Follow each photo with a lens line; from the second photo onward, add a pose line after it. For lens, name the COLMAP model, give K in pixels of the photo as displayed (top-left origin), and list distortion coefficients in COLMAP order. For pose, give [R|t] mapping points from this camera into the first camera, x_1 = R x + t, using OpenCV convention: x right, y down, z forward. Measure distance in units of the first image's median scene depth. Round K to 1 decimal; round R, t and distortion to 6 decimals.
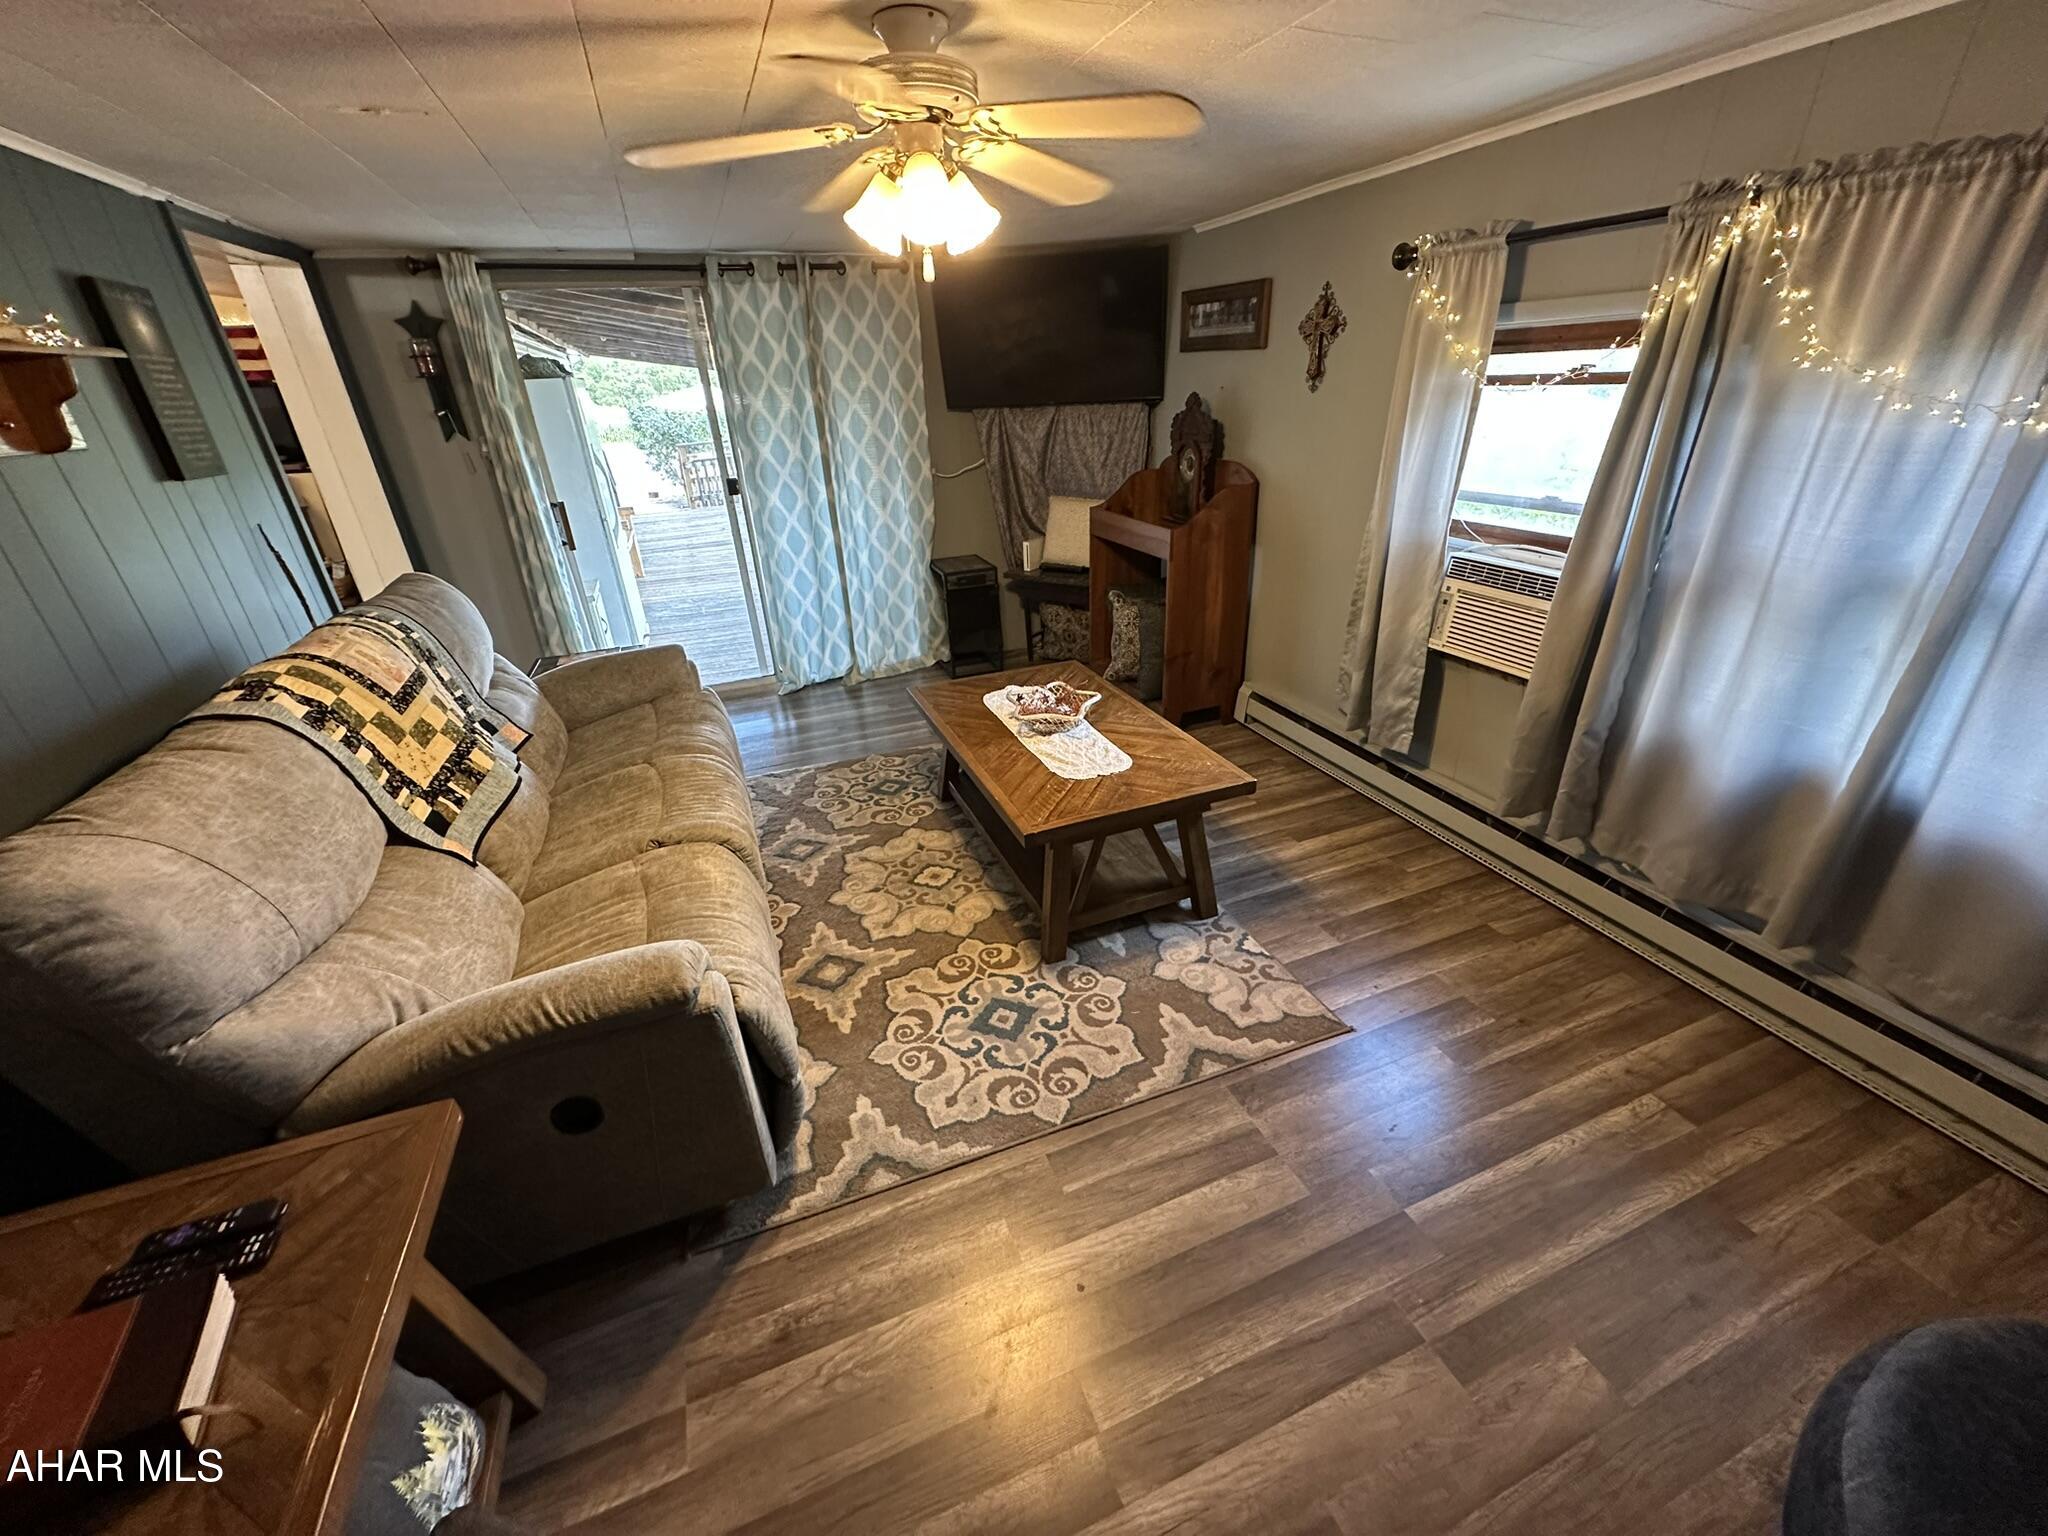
lens RADIAL K [[815.9, 0, 1023.8], [0, 815.9, 772.1], [0, 0, 1]] dist [-0.002435, 0.000440]
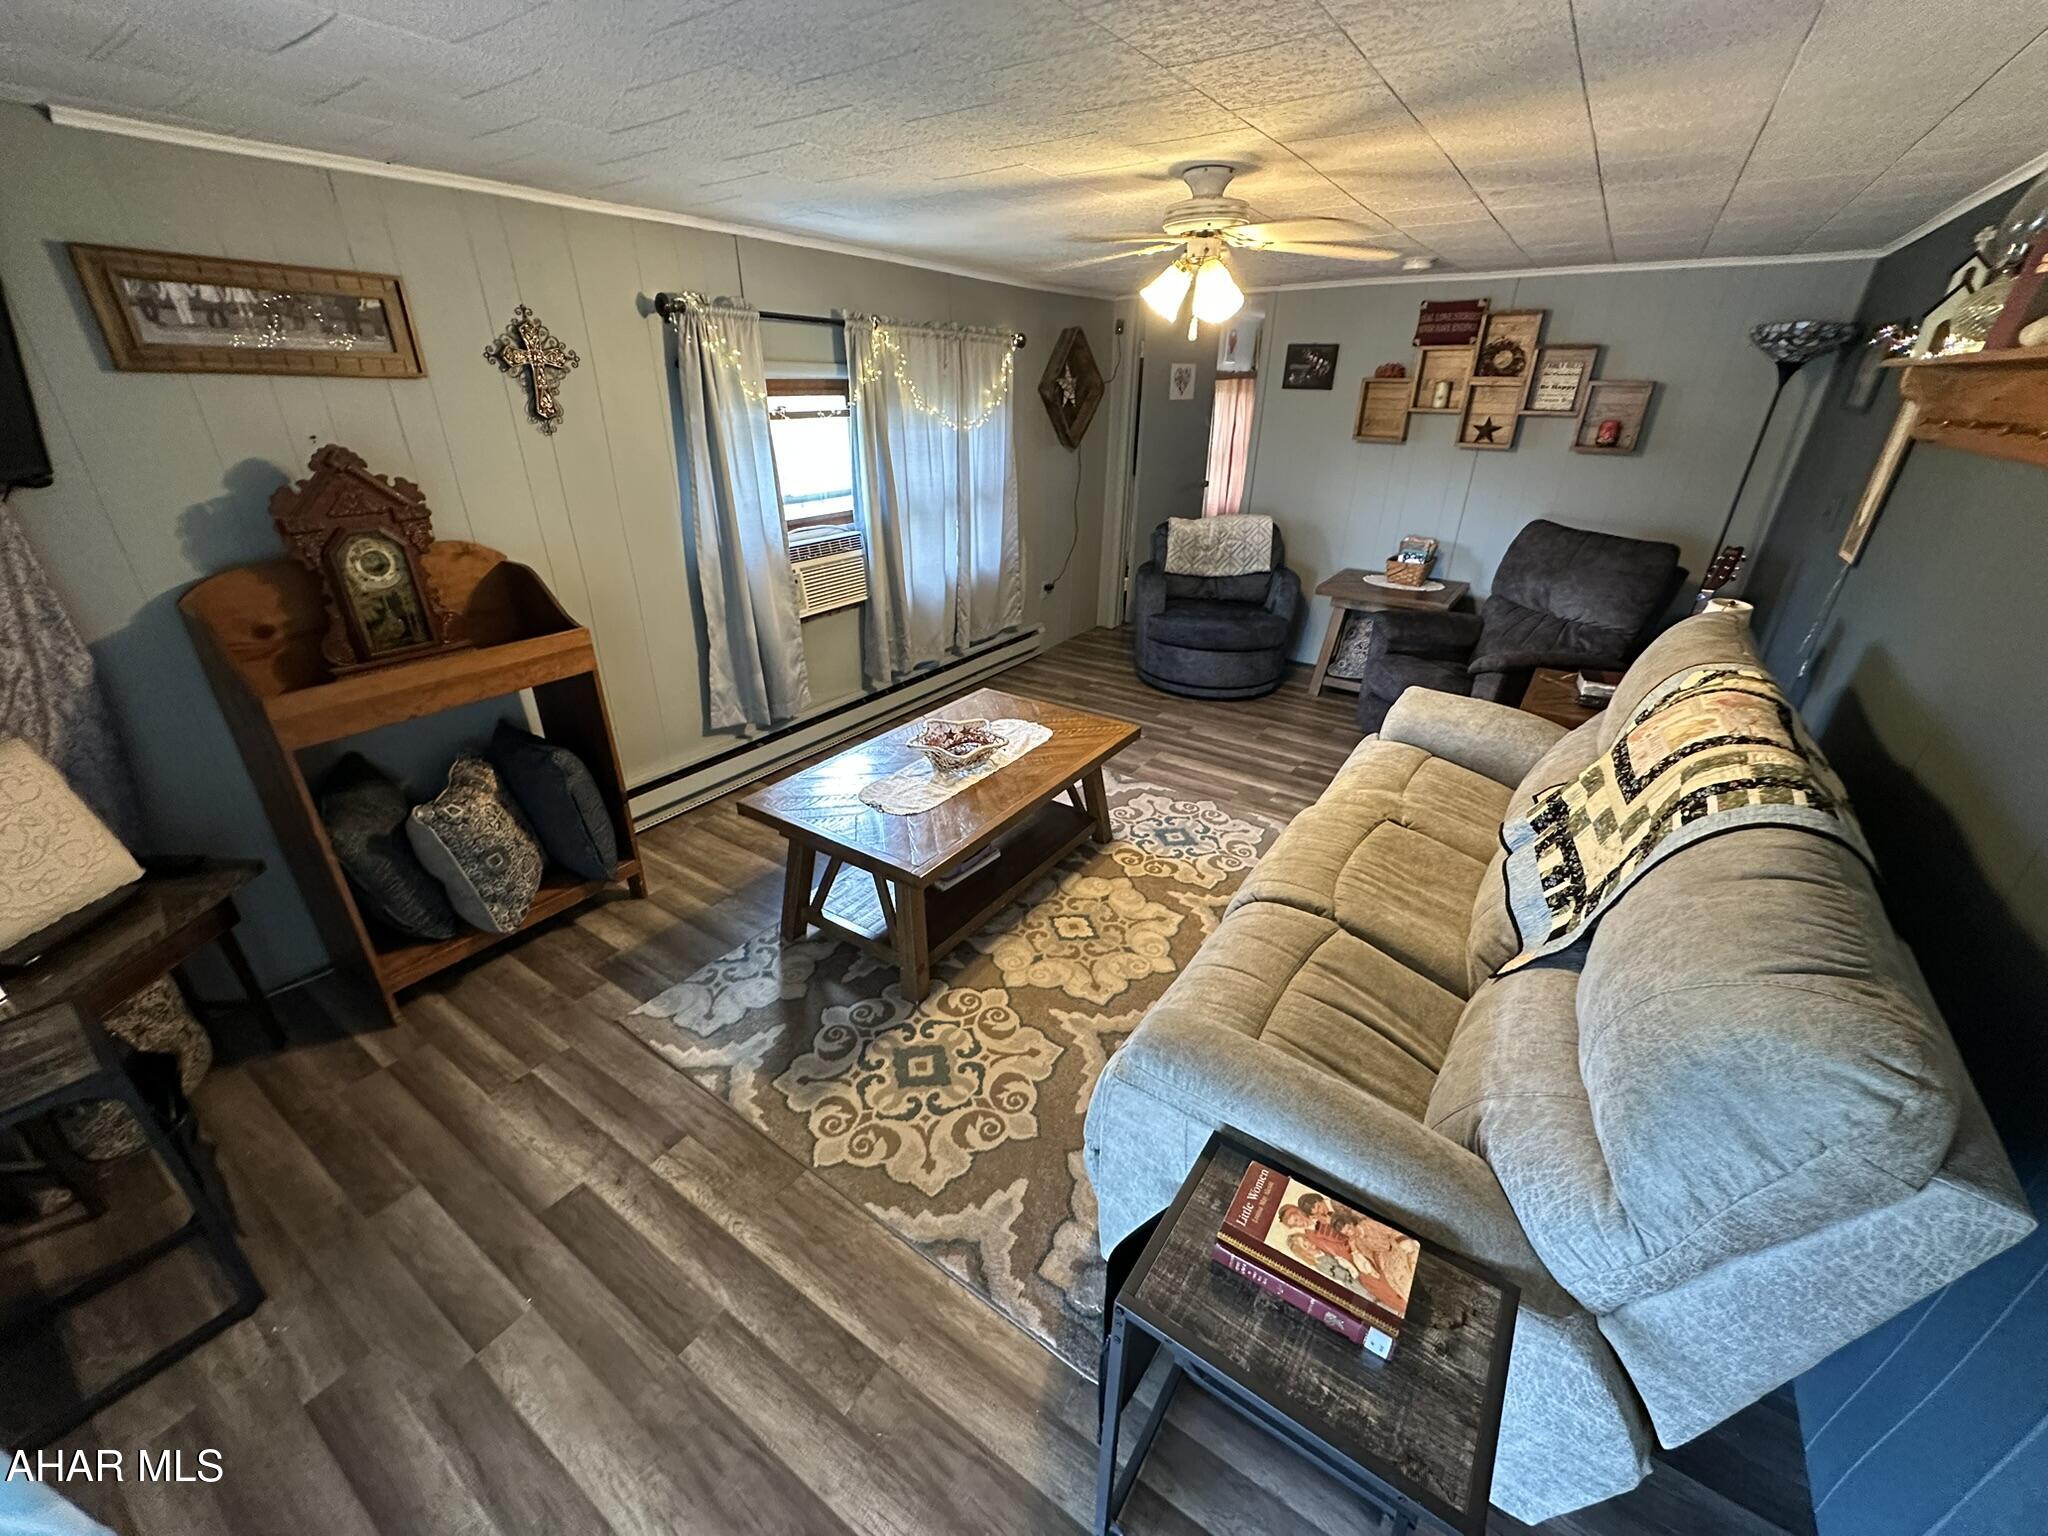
lens RADIAL K [[815.9, 0, 1023.8], [0, 815.9, 772.1], [0, 0, 1]] dist [-0.002435, 0.000440]
pose [[-0.563787, -0.325948, 0.758883, -0.808246], [0.372973, 0.719332, 0.586048, -0.634549], [-0.736910, 0.613449, -0.283980, 1.317987]]
